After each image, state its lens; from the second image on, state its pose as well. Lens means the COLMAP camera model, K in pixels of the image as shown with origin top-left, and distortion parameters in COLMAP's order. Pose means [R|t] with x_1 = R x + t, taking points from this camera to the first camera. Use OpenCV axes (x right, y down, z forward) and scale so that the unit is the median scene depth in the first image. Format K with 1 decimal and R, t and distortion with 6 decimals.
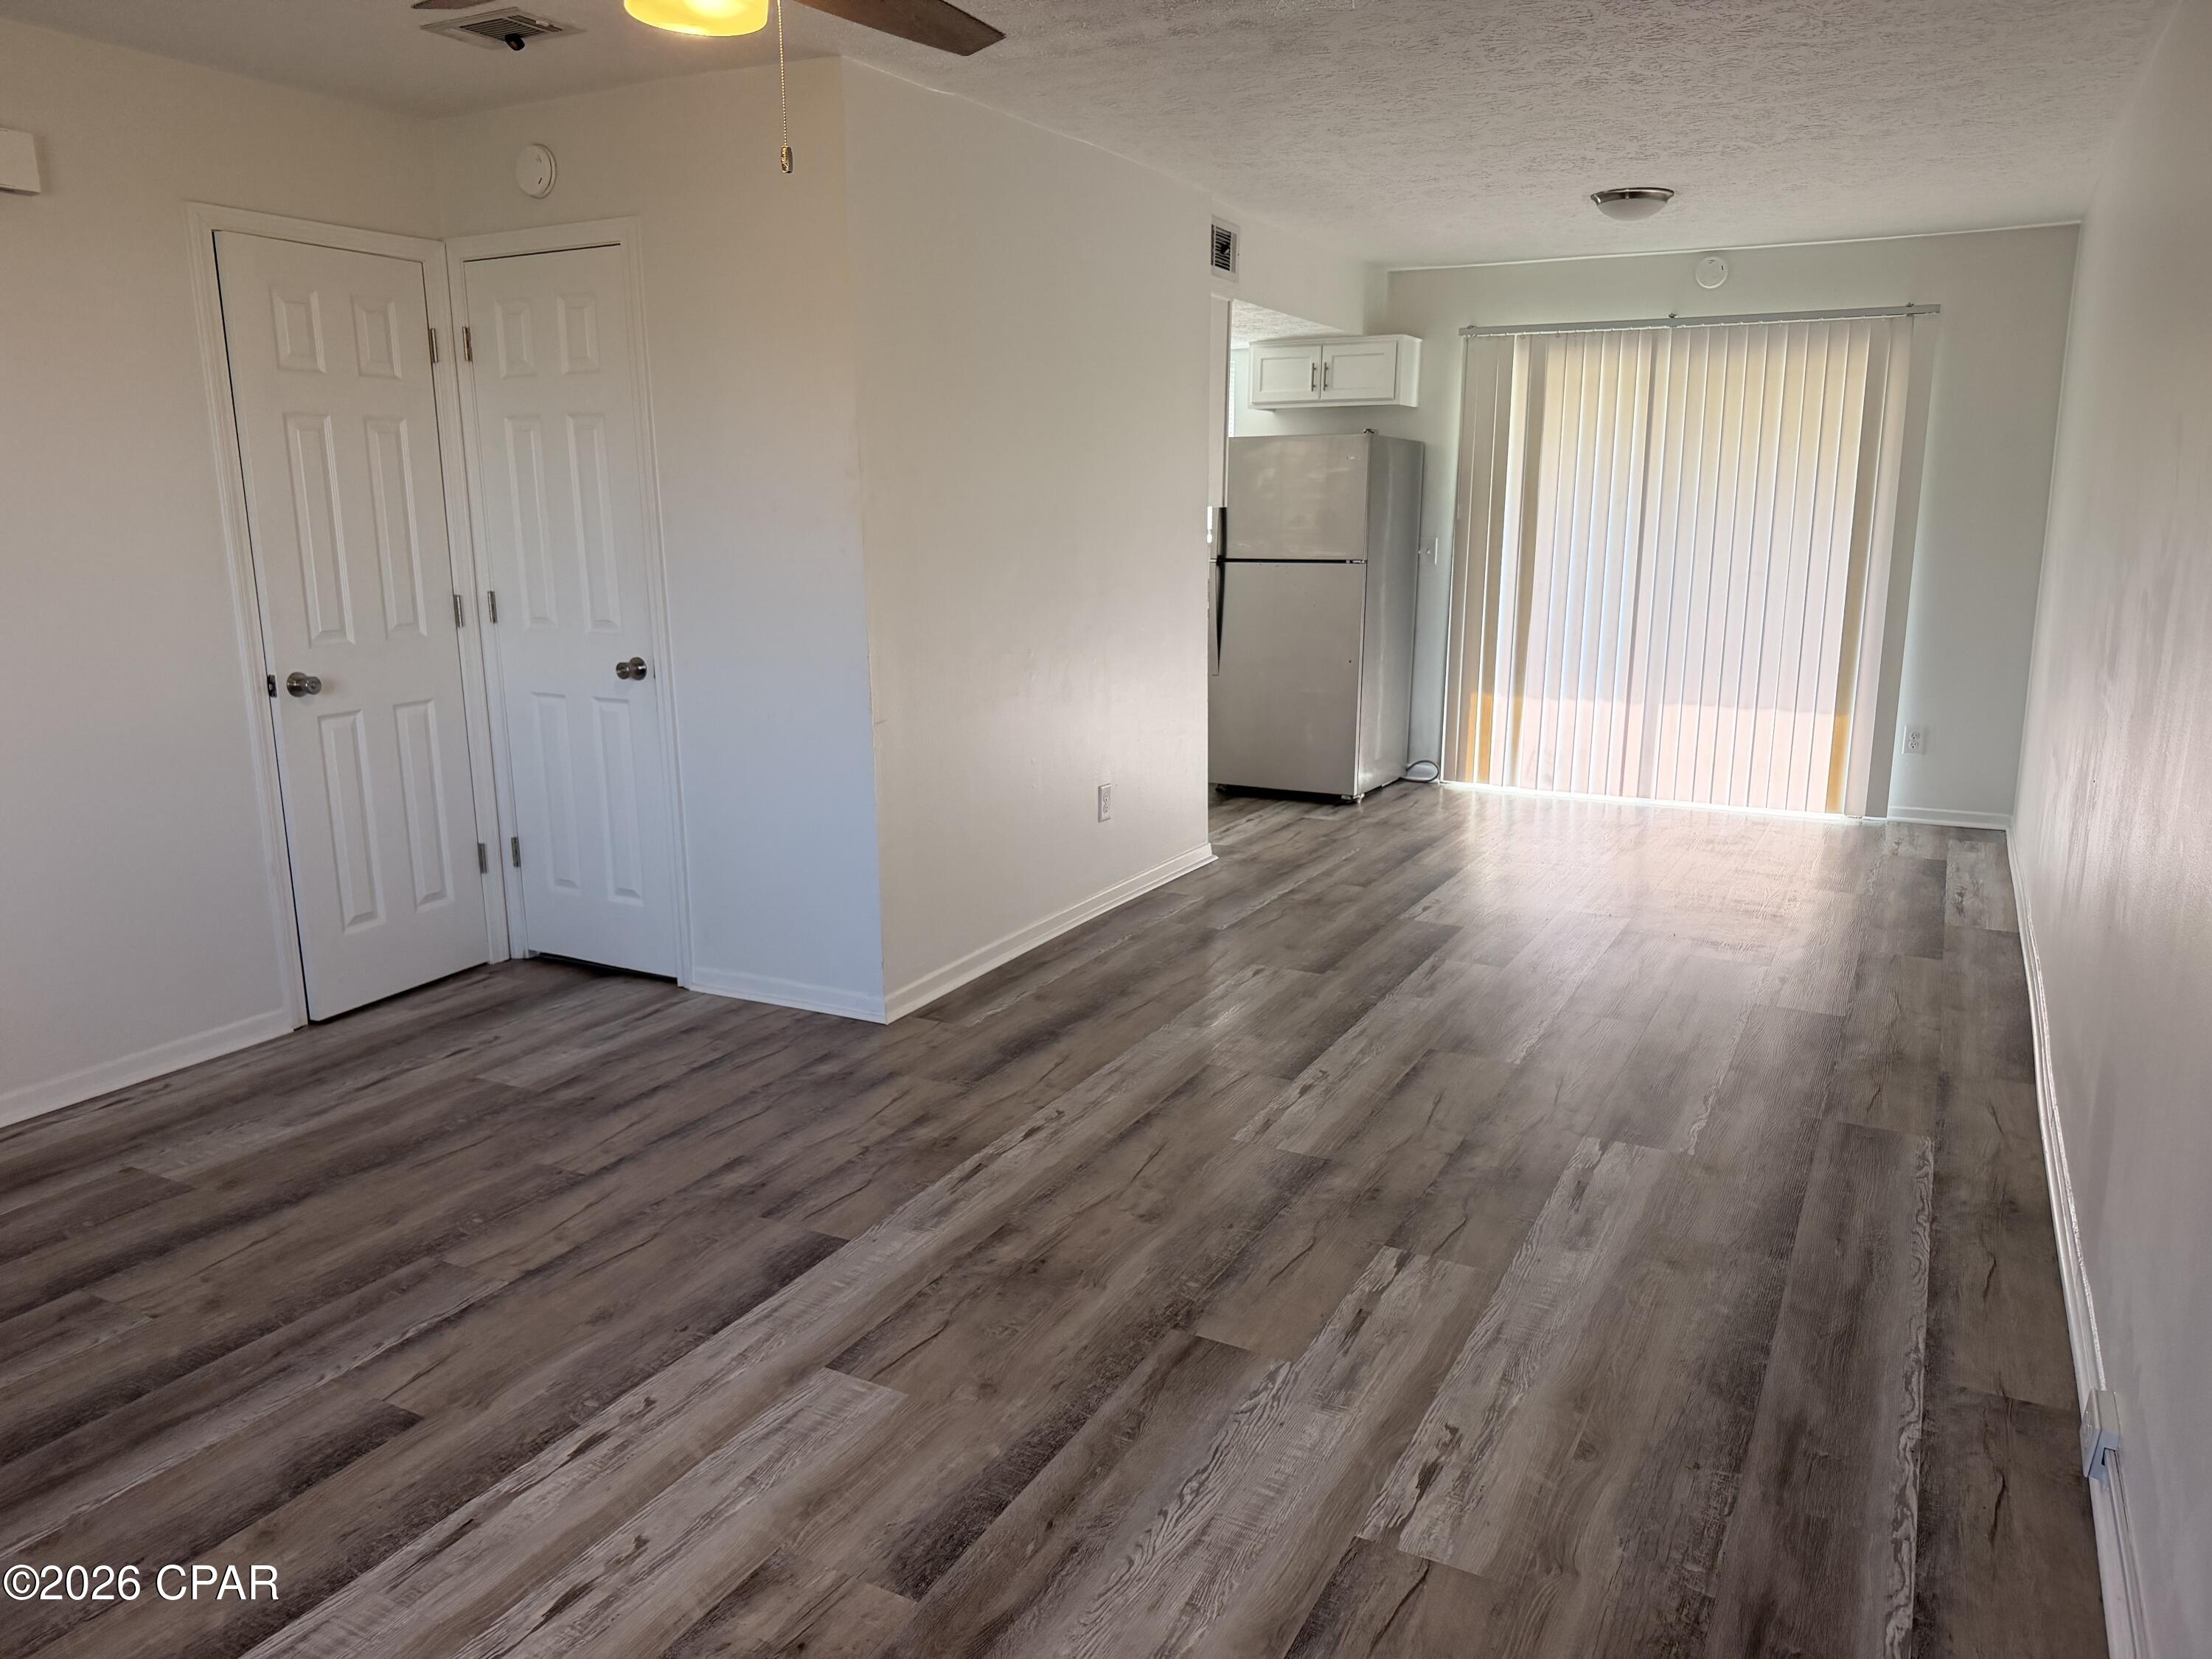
lens RADIAL K [[1544.4, 0, 1104.7], [0, 1544.4, 818.4], [0, 0, 1]] dist [0.058403, -0.074529]
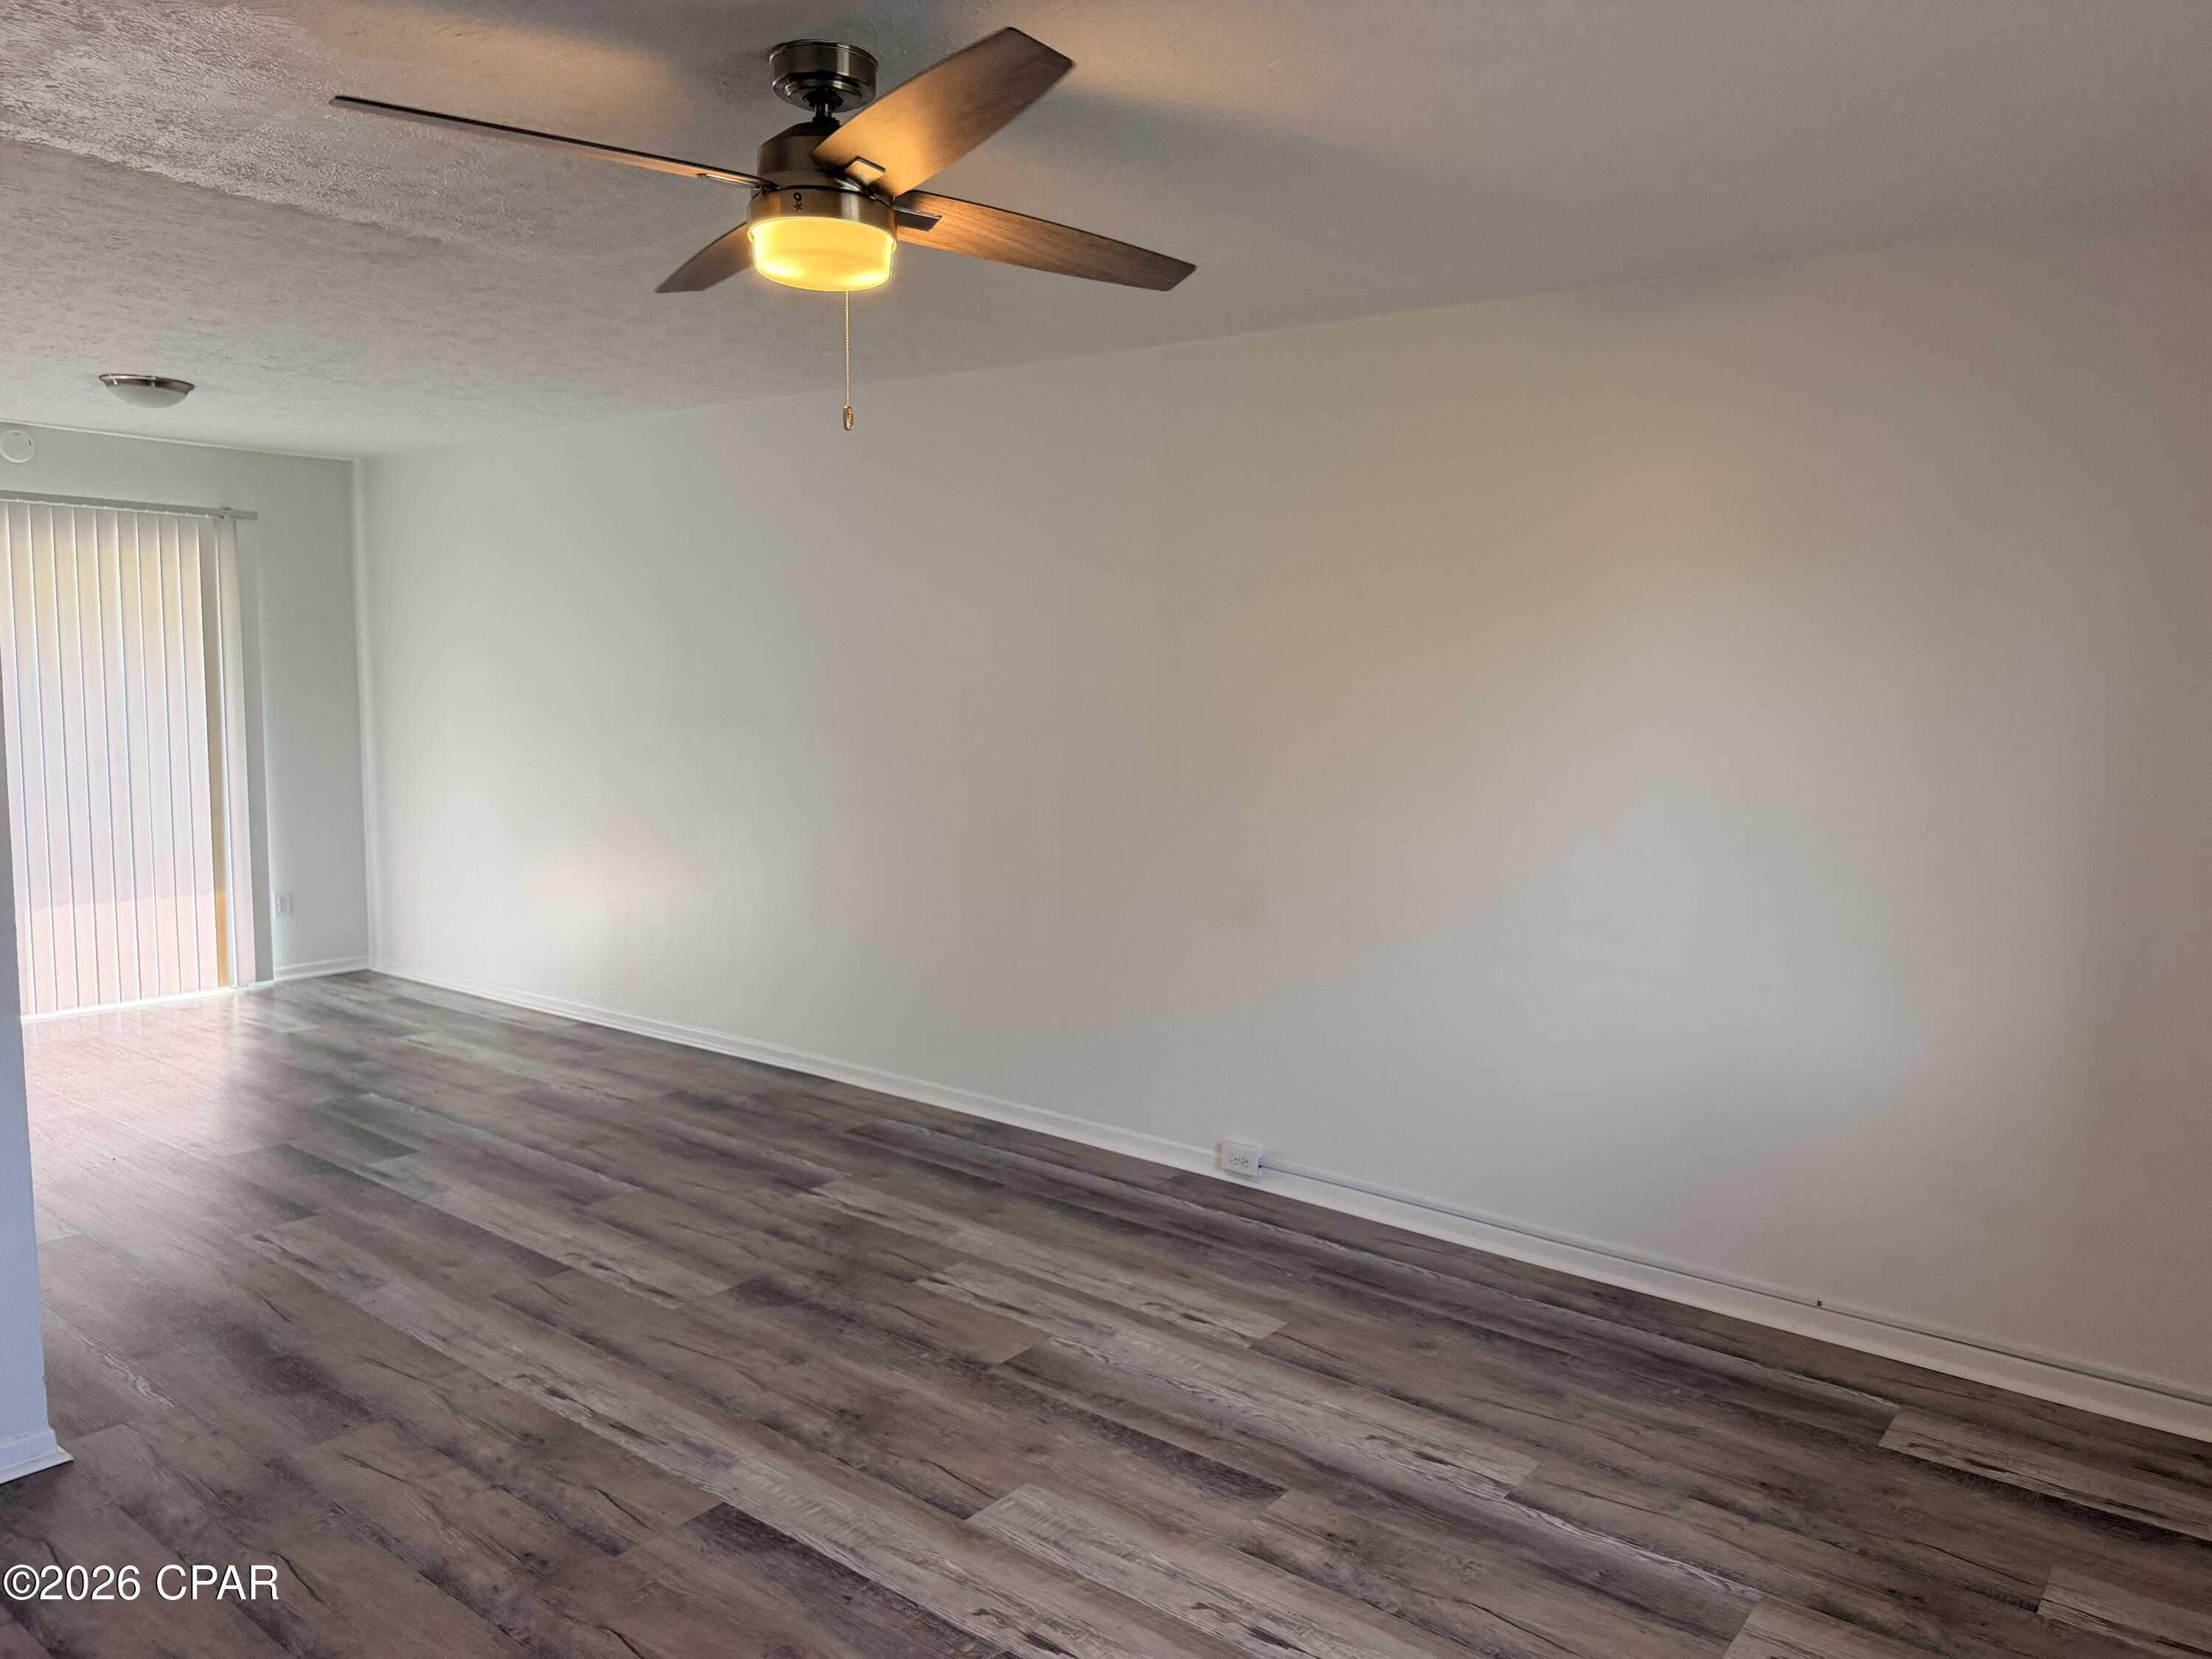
lens RADIAL K [[1544.4, 0, 1091.2], [0, 1544.4, 854.6], [0, 0, 1]] dist [0.058403, -0.074529]
pose [[0.195013, -0.113038, 0.974265, -0.726135], [0.190112, 0.978854, 0.075517, -0.101279], [-0.962199, 0.170492, 0.212379, 0.382584]]
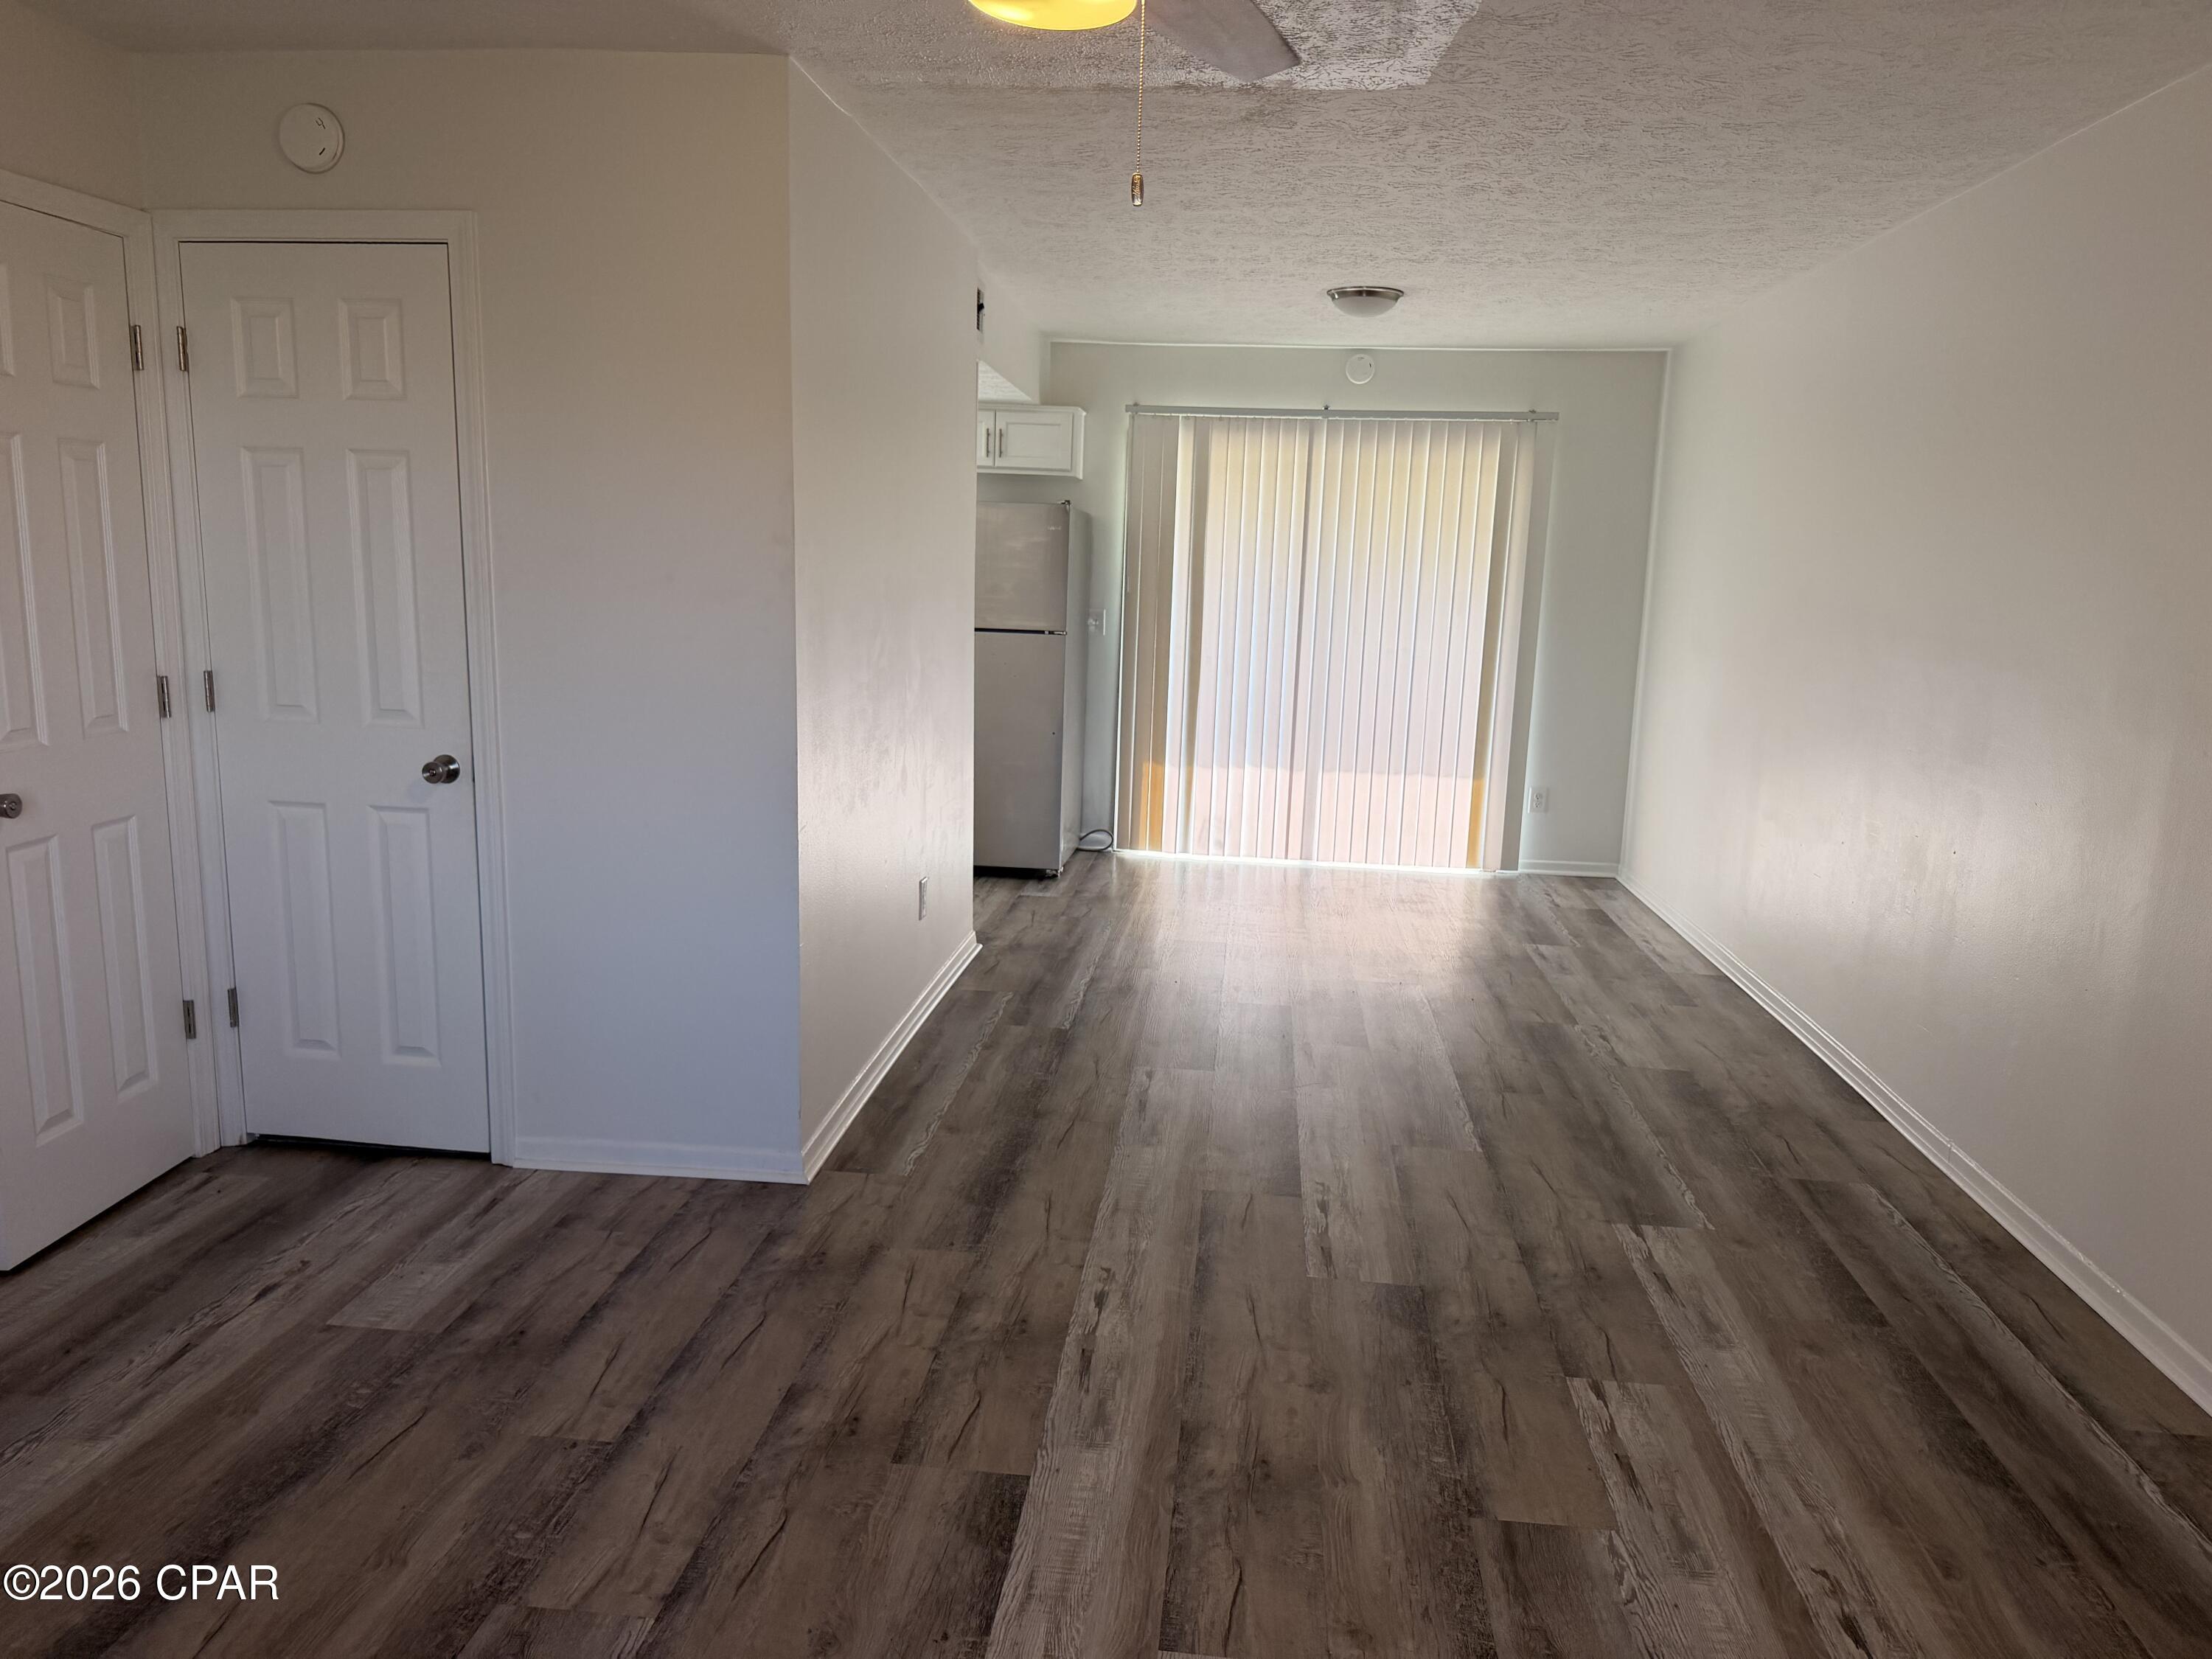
lens RADIAL K [[1544.4, 0, 1098.9], [0, 1544.4, 821.5], [0, 0, 1]] dist [0.058403, -0.074529]
pose [[0.928673, -0.031845, 0.369529, -0.312254], [0.043120, 0.998821, -0.022291, -0.040926], [-0.368384, 0.036636, 0.928952, 0.148356]]
